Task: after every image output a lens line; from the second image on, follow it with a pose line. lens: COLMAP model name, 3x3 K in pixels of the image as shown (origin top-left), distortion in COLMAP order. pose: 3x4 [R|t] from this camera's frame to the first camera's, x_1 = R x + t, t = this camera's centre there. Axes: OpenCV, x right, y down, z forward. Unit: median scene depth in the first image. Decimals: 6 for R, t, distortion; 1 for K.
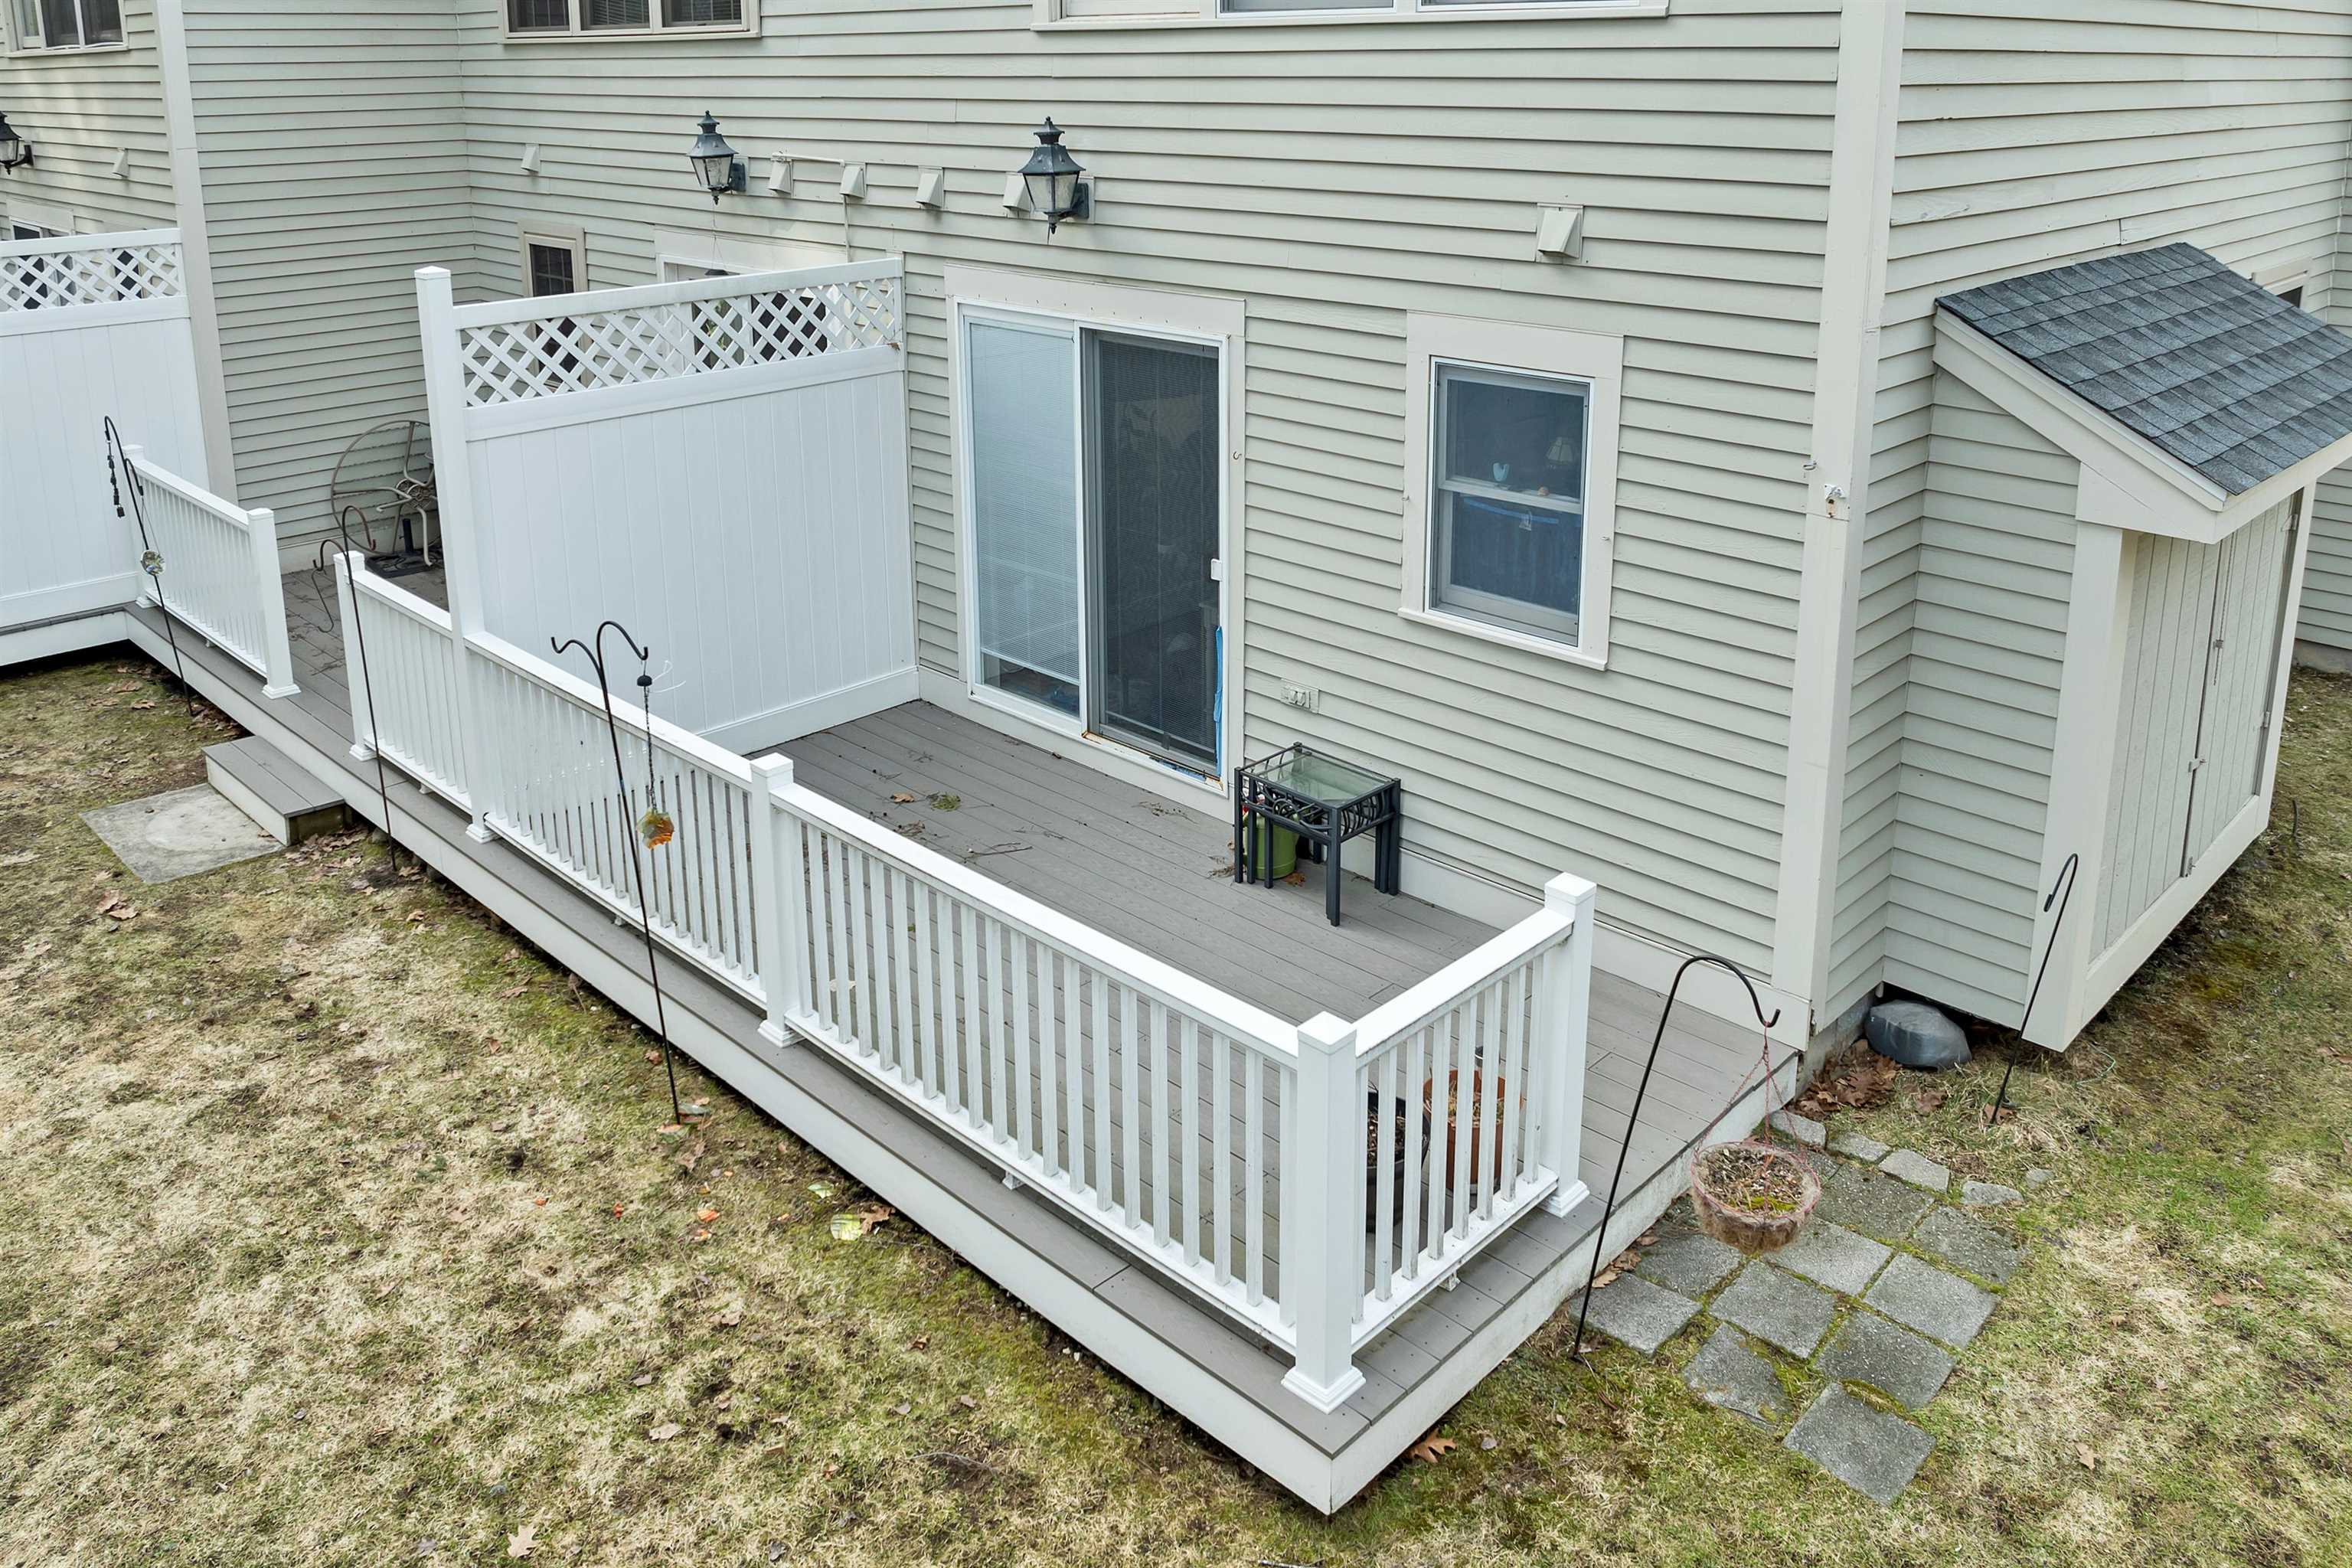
lens RADIAL K [[1794.2, 0, 1176.5], [0, 1794.2, 448.7], [0, 0, 1]] dist [-0.052714, 0.015249]
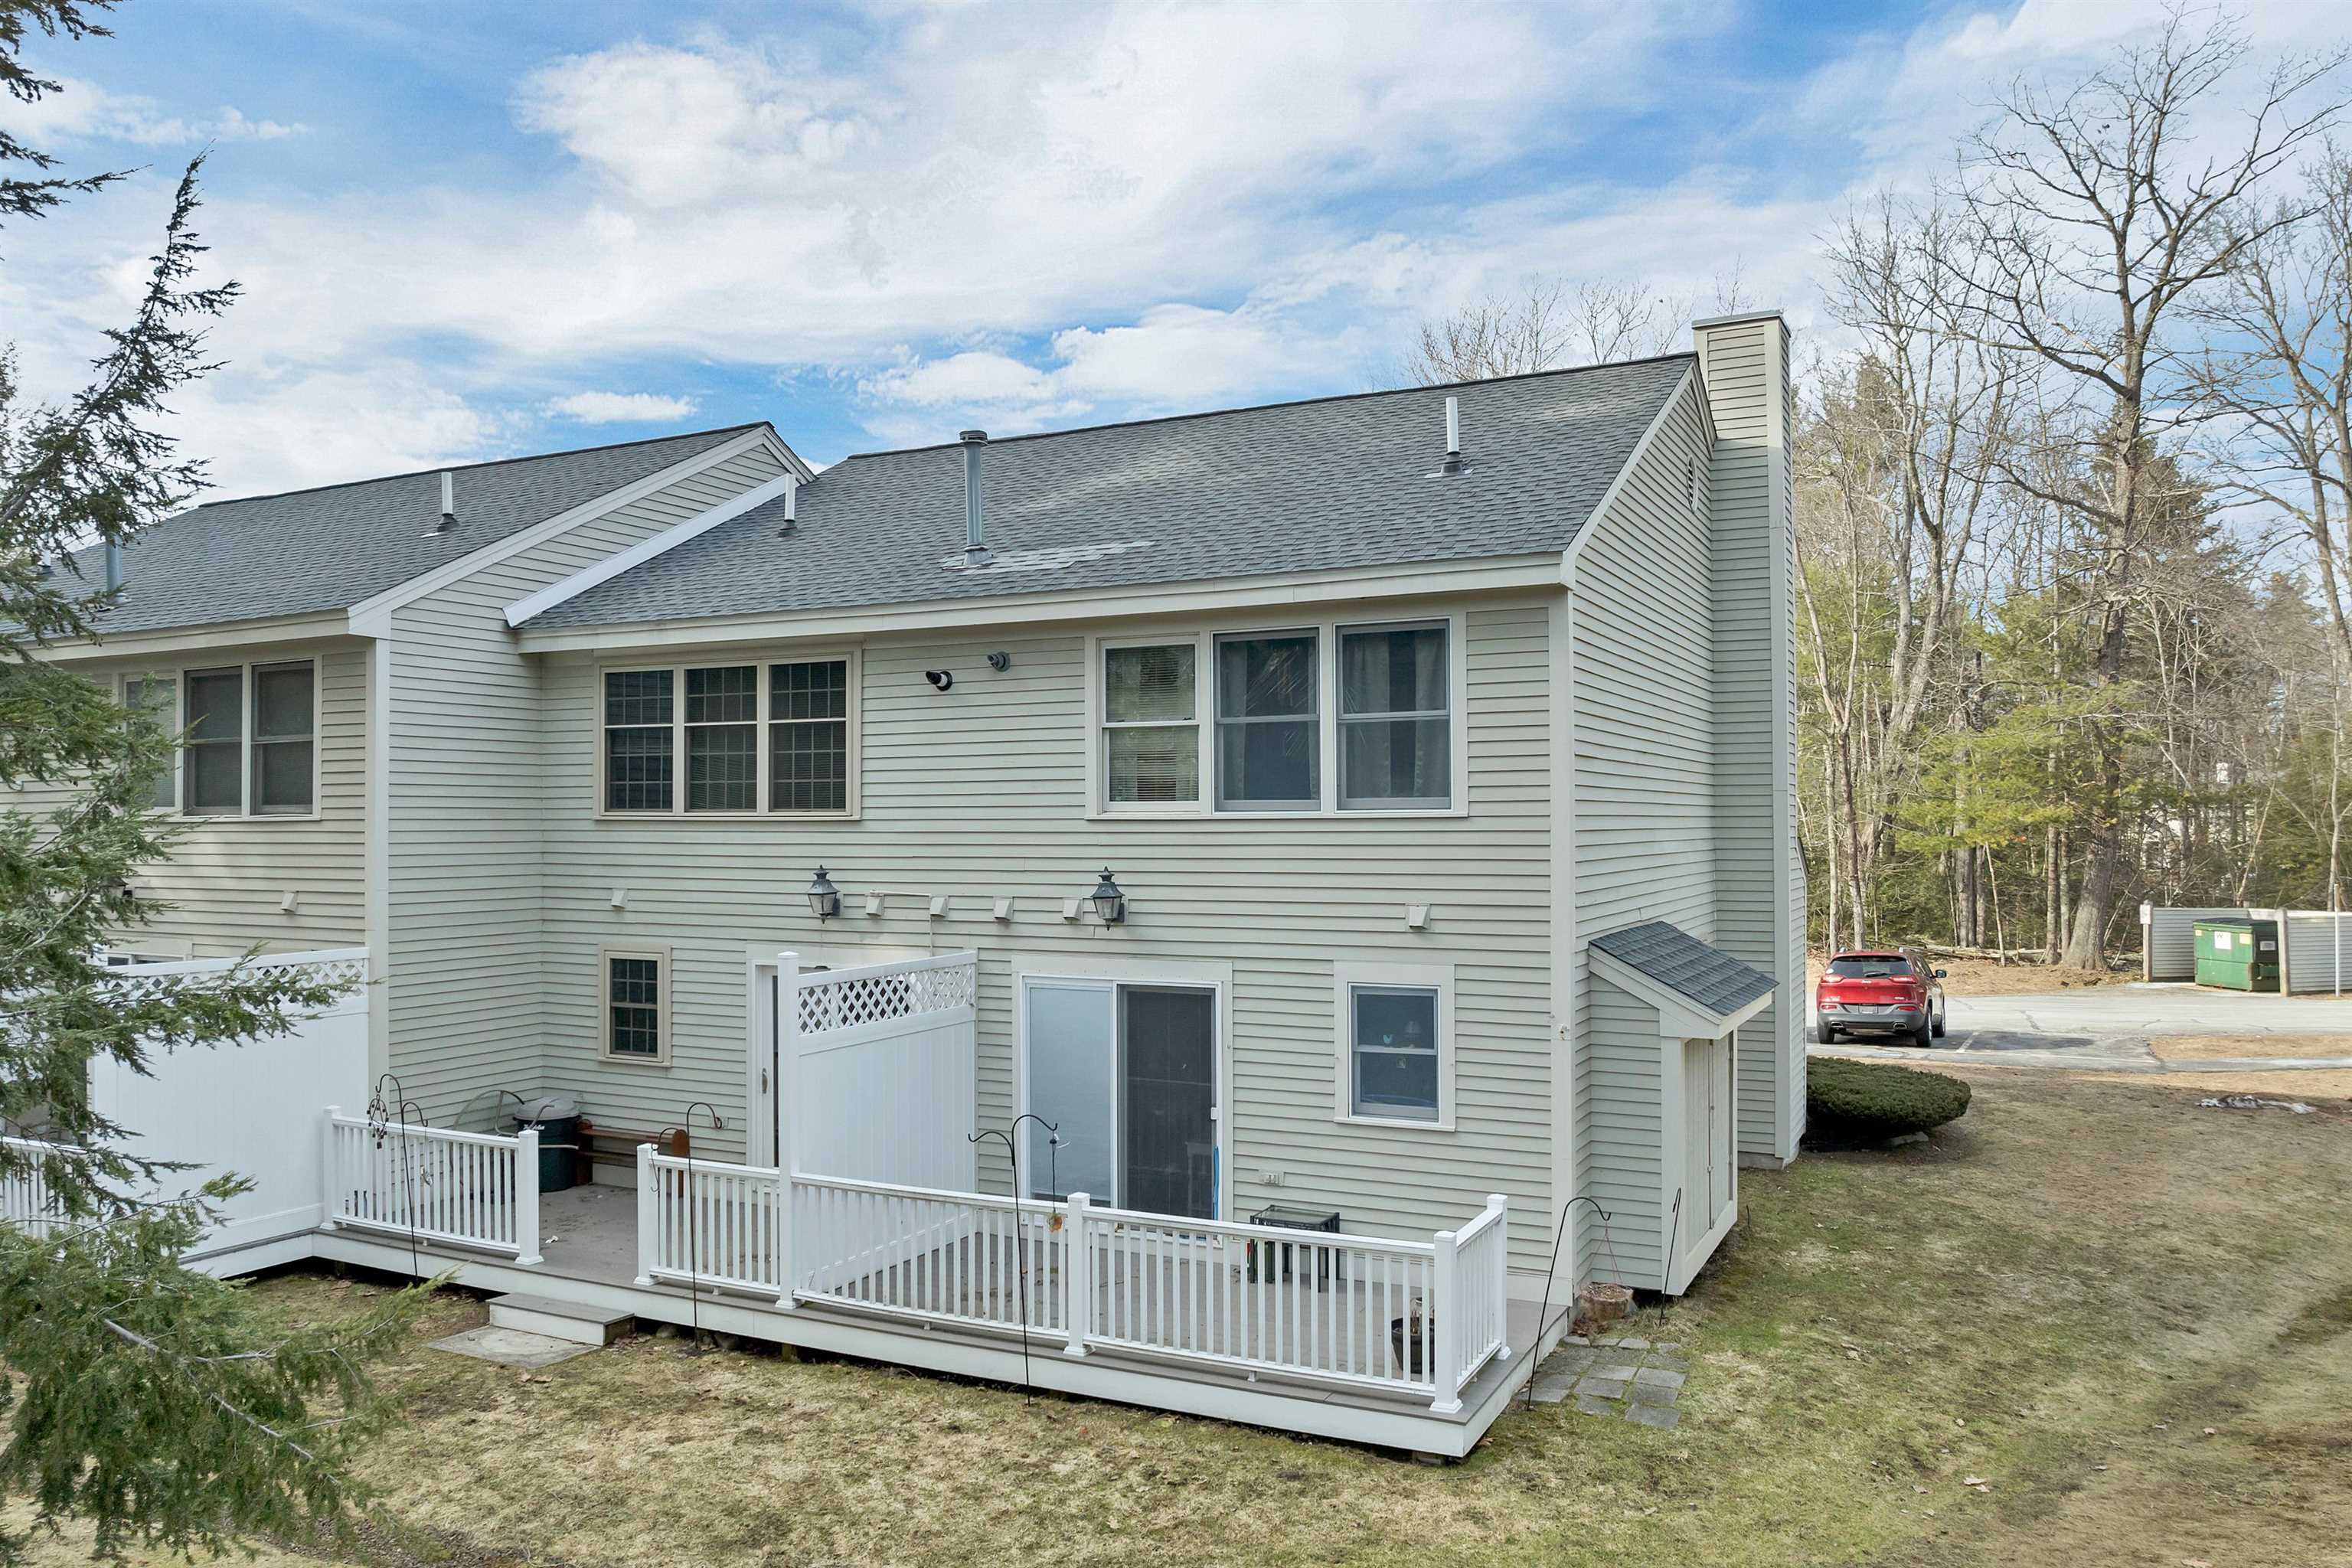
lens RADIAL K [[1700.8, 0, 1176.0], [0, 1700.8, 784.0], [0, 0, 1]] dist [-0.039332, -0.008172]
pose [[0.949997, 0.013144, 0.311981, -0.641262], [0.062194, 0.971131, -0.230299, 0.158788], [-0.306001, 0.238186, 0.921754, -0.742074]]
